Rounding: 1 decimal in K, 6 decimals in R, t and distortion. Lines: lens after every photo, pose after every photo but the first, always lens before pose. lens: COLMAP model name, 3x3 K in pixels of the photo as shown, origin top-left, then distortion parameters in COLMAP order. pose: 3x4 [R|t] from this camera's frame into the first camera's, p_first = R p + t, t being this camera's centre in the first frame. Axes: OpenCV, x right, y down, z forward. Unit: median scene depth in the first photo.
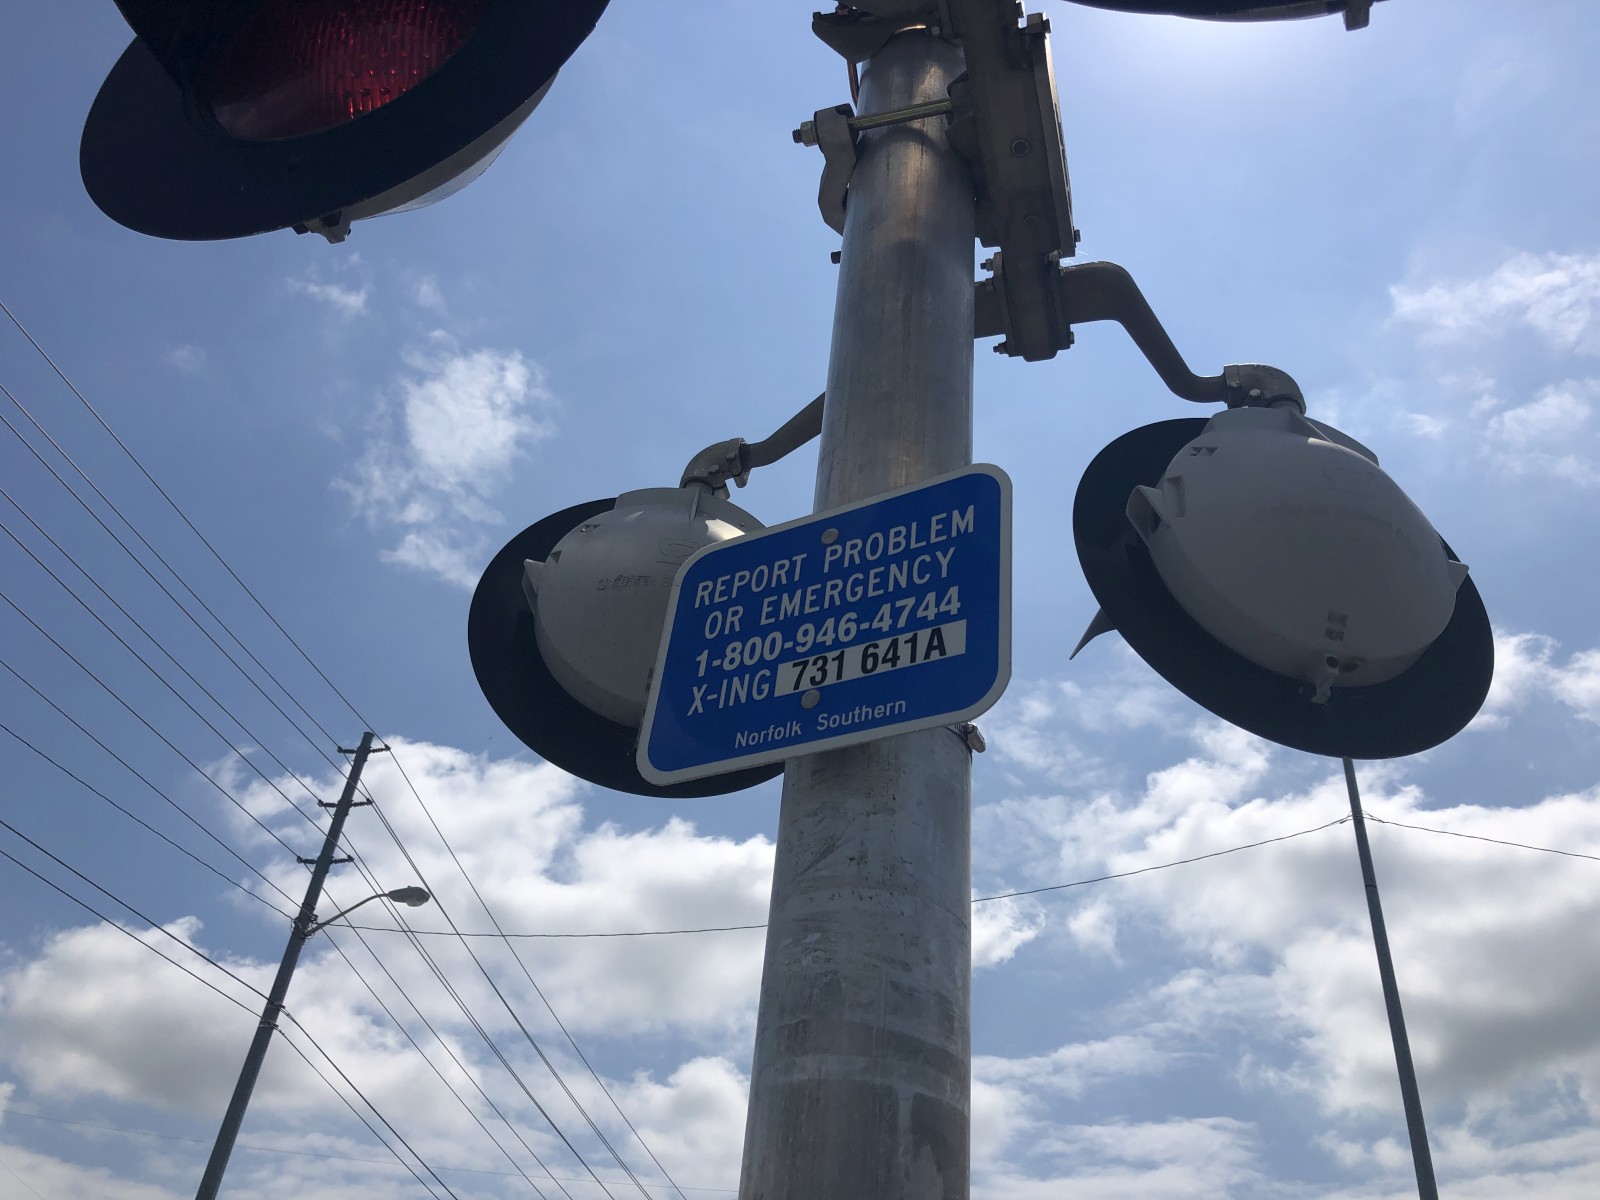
lens RADIAL K [[1276.3, 0, 797.7], [0, 1276.3, 634.3], [0, 0, 1]] dist [0.004691, 0.041326]
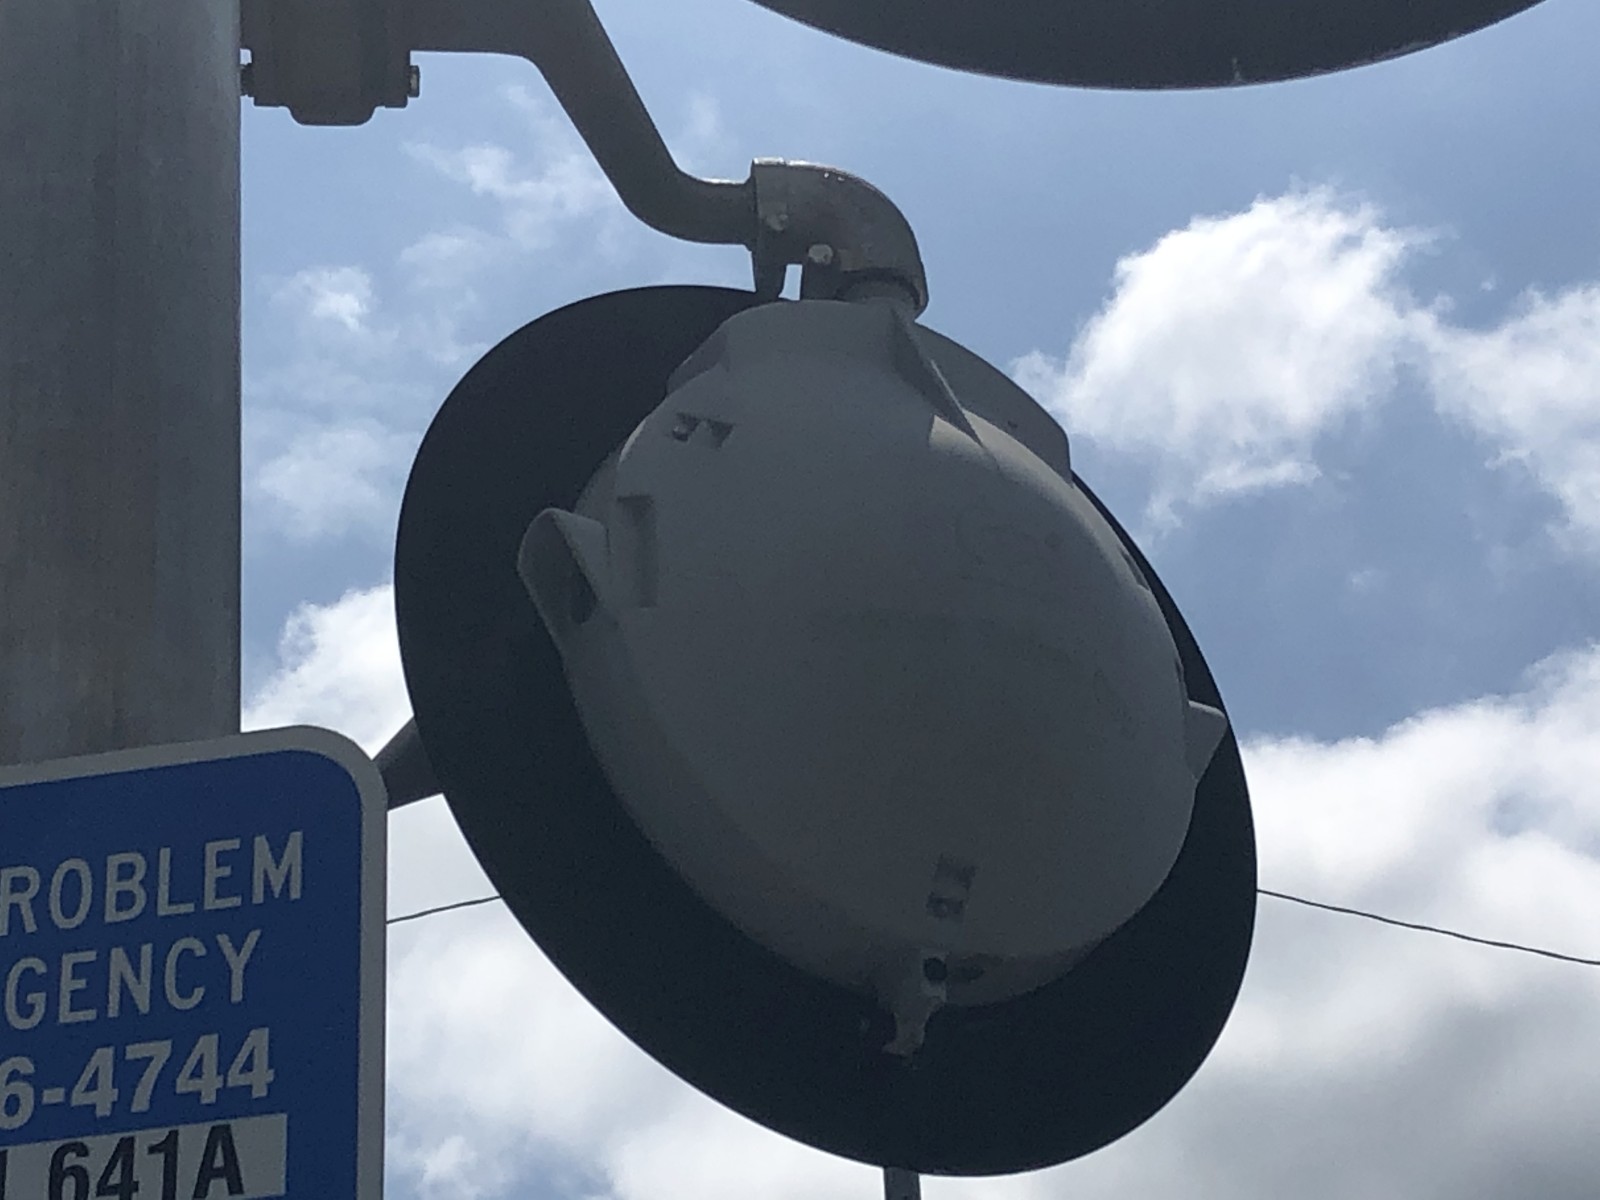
lens RADIAL K [[4226.8, 0, 800.0], [0, 4226.8, 600.0], [0, 0, 1]] dist [0.195040, -0.111790]
pose [[0.921356, 0.046222, 0.385963, -0.293446], [-0.094970, 0.989583, 0.108198, -0.366151], [-0.376941, -0.136343, 0.916147, -0.471832]]
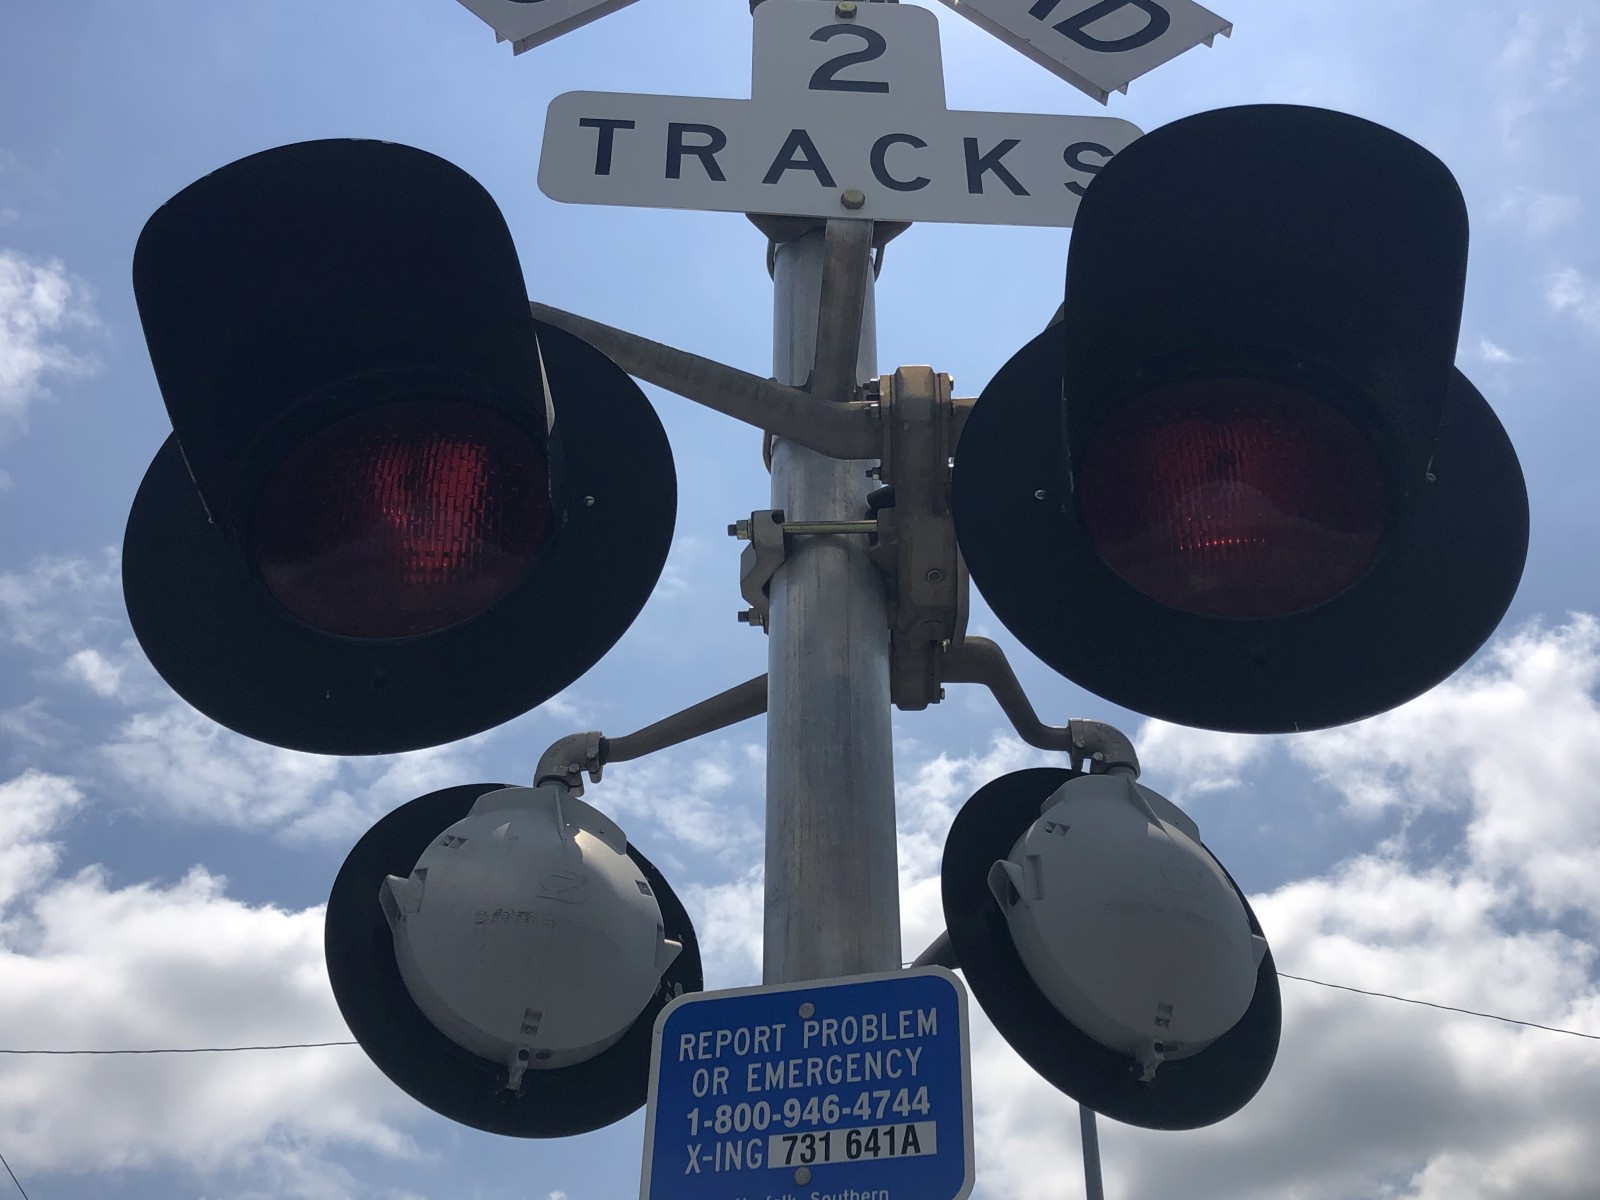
lens RADIAL K [[1695.2, 0, 800.0], [0, 1695.2, 600.0], [0, 0, 1]] dist [0.042460, -0.019145]
pose [[0.963156, 0.080634, 0.256571, -0.434571], [-0.079526, 0.996724, -0.014711, -0.453194], [-0.256917, -0.006235, 0.966413, -0.538159]]
